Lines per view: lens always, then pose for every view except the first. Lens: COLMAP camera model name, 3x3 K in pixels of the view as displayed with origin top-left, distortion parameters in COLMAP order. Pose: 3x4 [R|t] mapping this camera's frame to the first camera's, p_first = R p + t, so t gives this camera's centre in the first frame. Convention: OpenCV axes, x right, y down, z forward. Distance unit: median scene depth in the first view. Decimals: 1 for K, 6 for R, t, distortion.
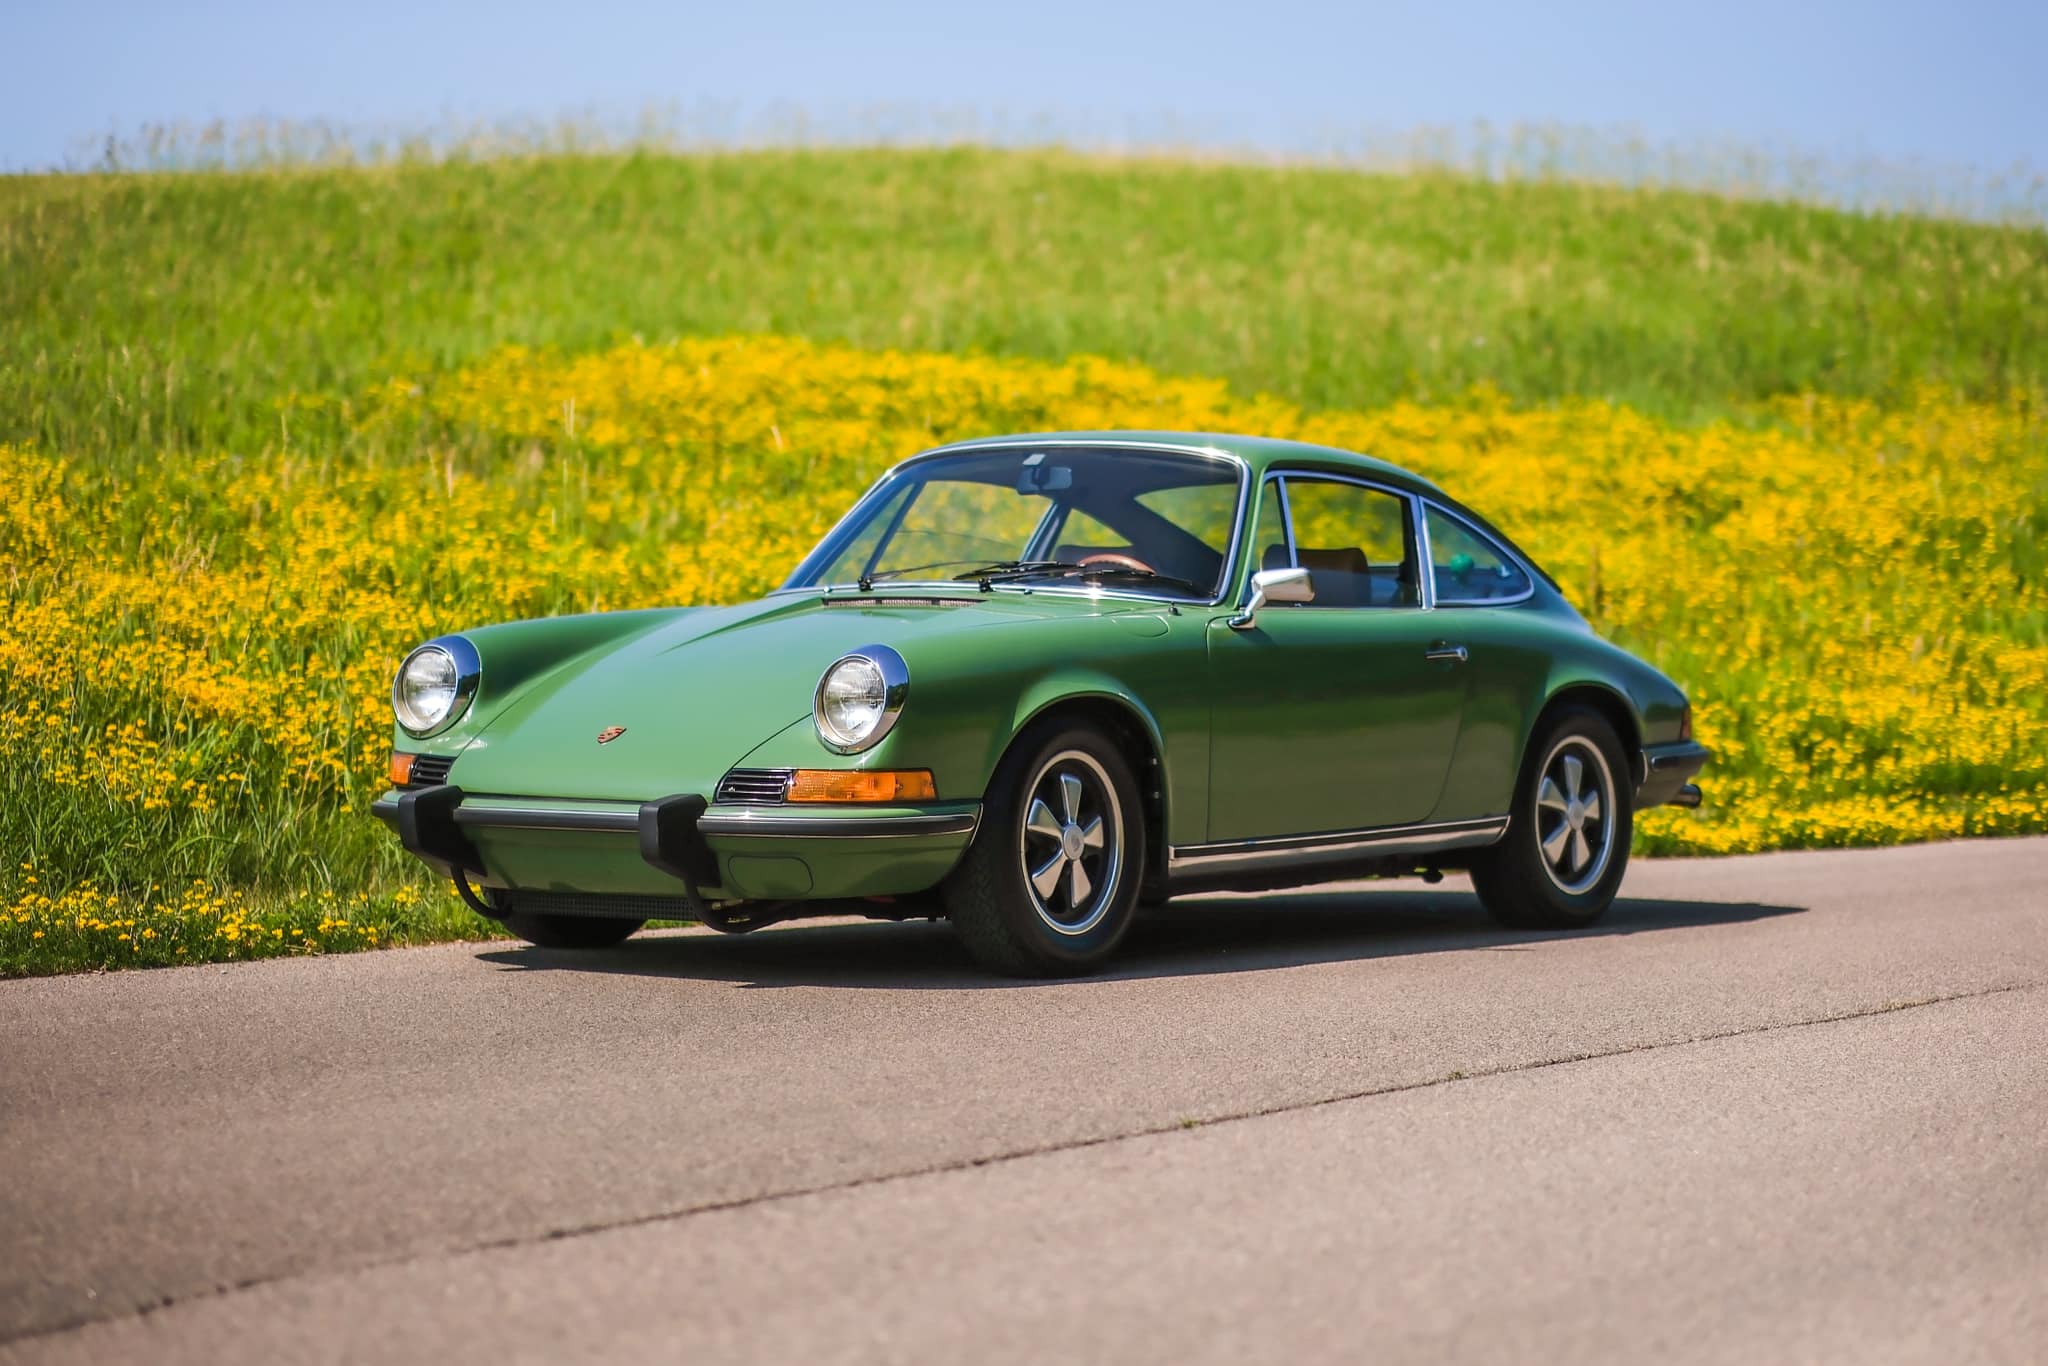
lens RADIAL K [[5534.6, 0, 1024.0], [0, 5534.6, 683.0], [0, 0, 1]] dist [0.038355, -0.018626]
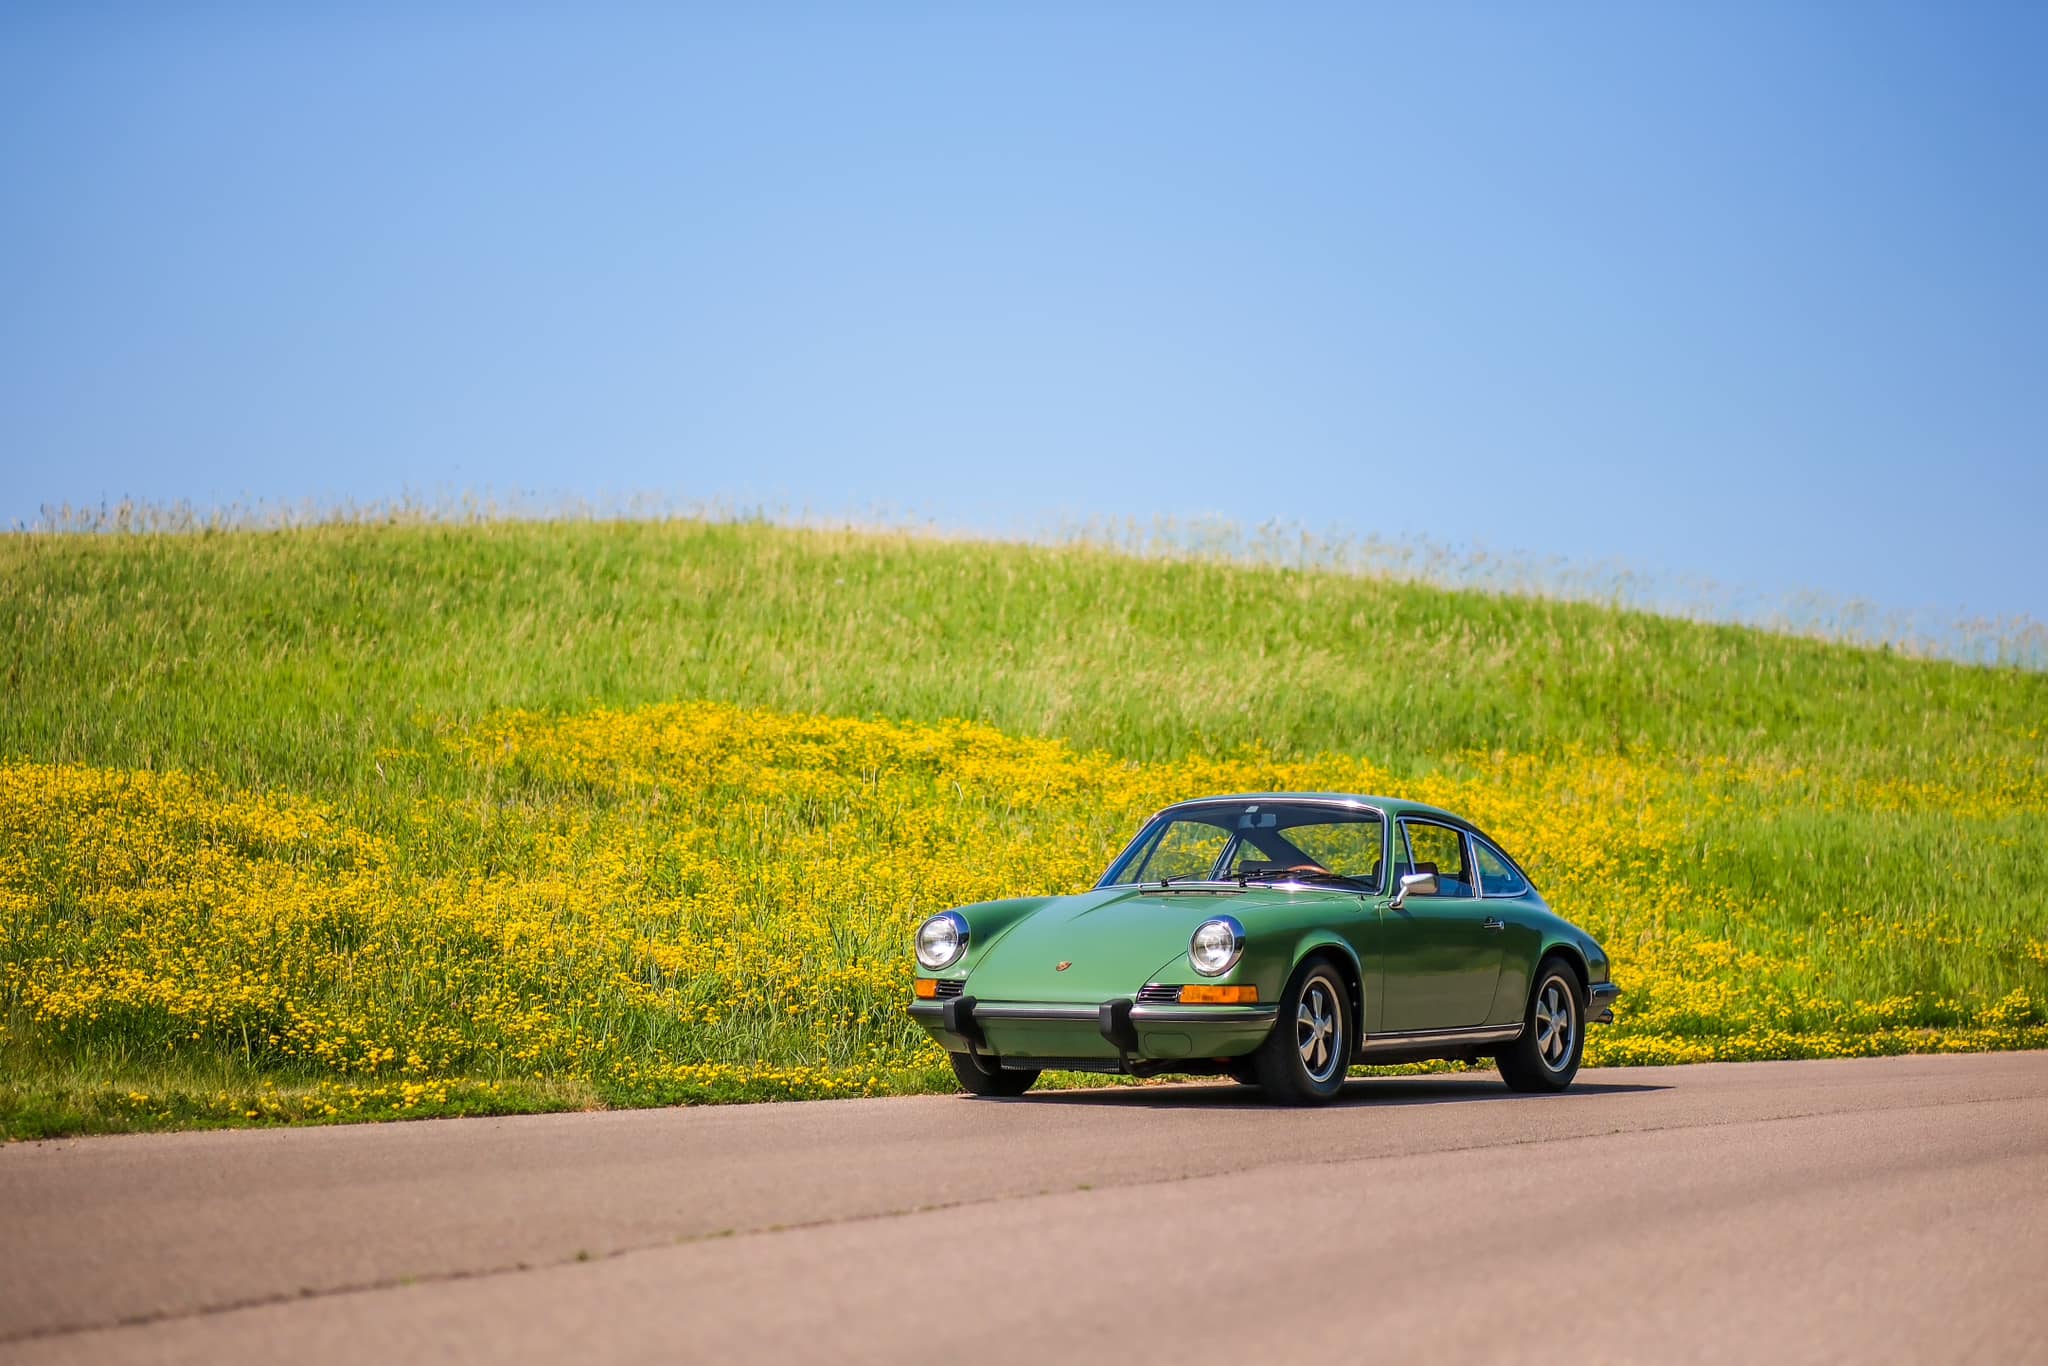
lens RADIAL K [[5534.6, 0, 1024.0], [0, 5534.6, 683.0], [0, 0, 1]] dist [0.038355, -0.018626]
pose [[0.995179, 0.006575, 0.097860, -0.233172], [-0.000820, 0.998274, -0.058725, 0.020377], [-0.098077, 0.058361, 0.993466, -0.671704]]
